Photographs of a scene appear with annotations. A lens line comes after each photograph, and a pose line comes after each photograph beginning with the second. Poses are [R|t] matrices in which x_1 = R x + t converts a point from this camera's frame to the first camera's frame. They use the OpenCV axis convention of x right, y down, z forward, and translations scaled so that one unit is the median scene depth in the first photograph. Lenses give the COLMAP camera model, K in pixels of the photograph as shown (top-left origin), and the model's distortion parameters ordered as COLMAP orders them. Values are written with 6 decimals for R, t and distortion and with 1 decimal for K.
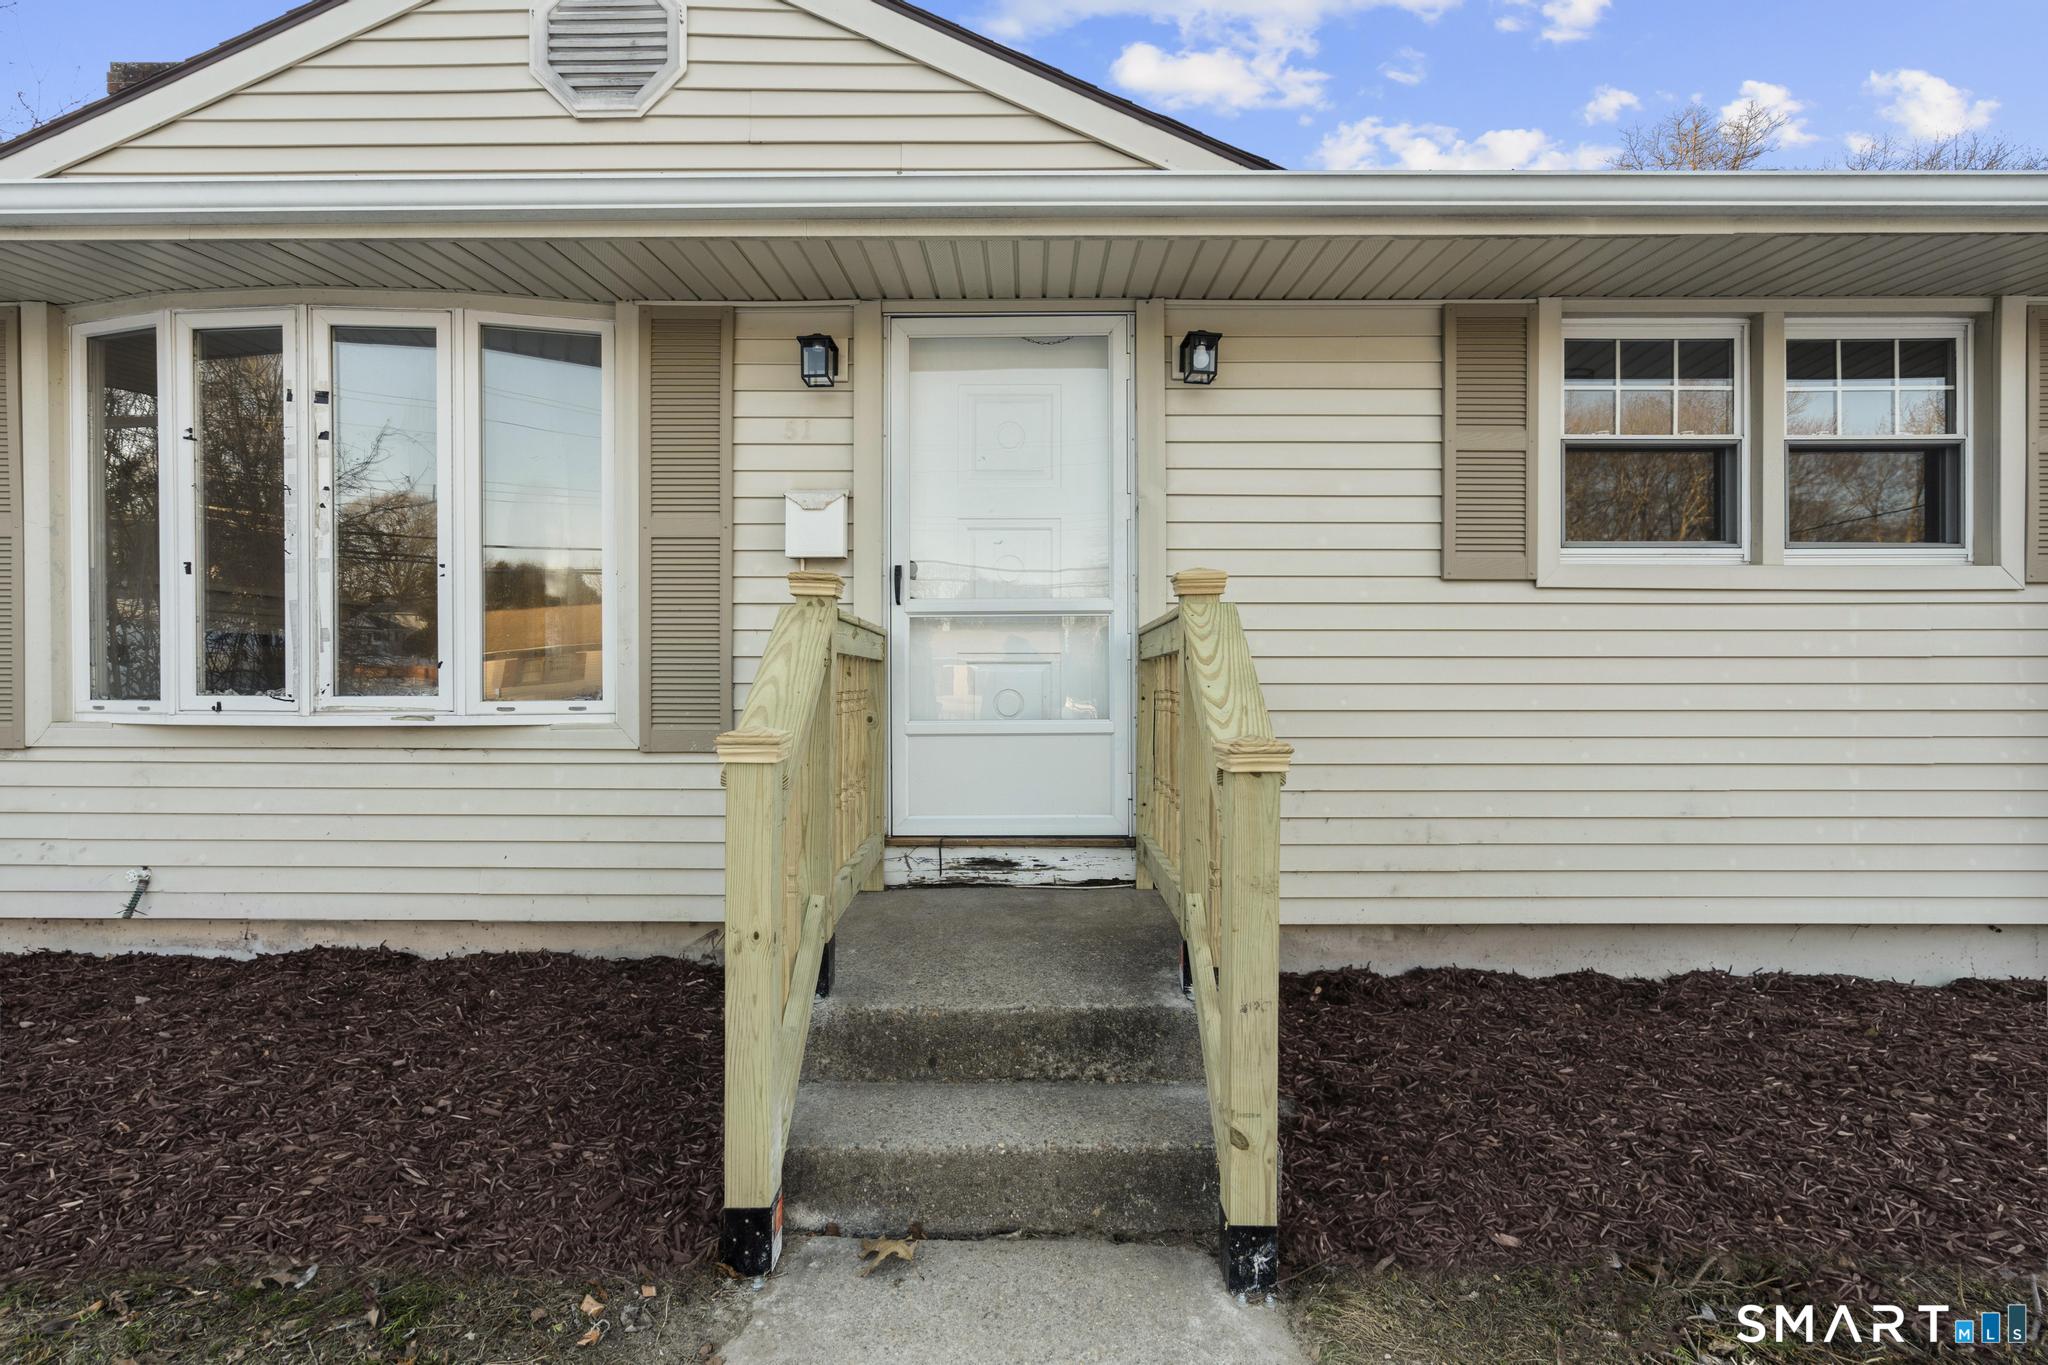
lens RADIAL K [[912.6, 0, 1019.8], [0, 912.6, 686.7], [0, 0, 1]] dist [-0.010461, 0.004782]
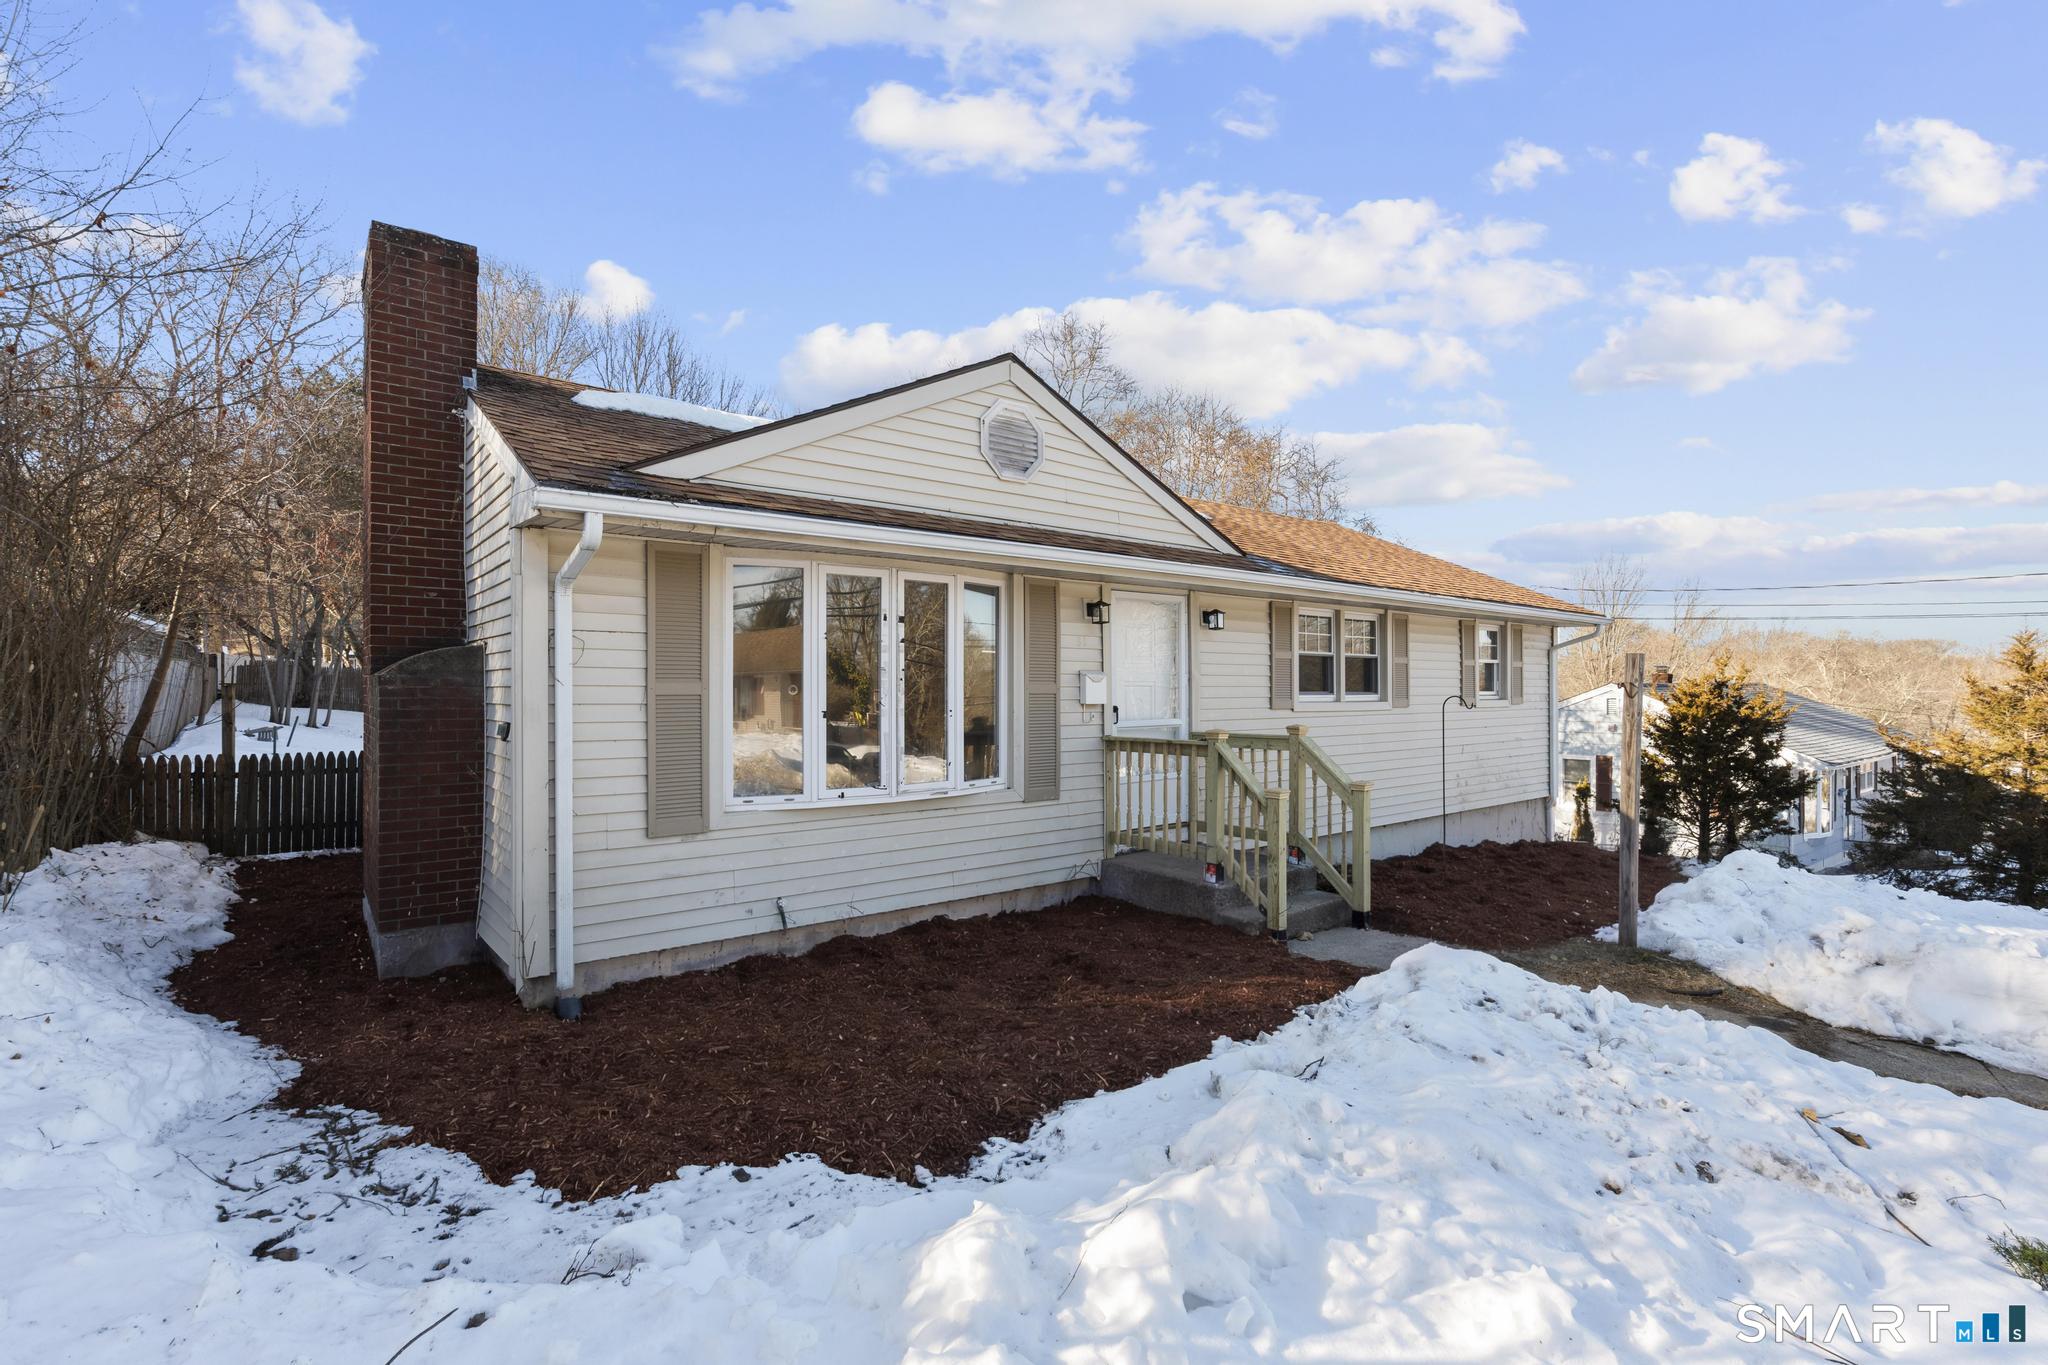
lens RADIAL K [[912.6, 0, 1019.8], [0, 912.6, 686.7], [0, 0, 1]] dist [-0.010461, 0.004782]
pose [[0.778298, -0.000519, 0.627895, -1.684600], [0.007991, 0.999927, -0.009079, -0.162665], [-0.627845, 0.012084, 0.778245, -0.546543]]
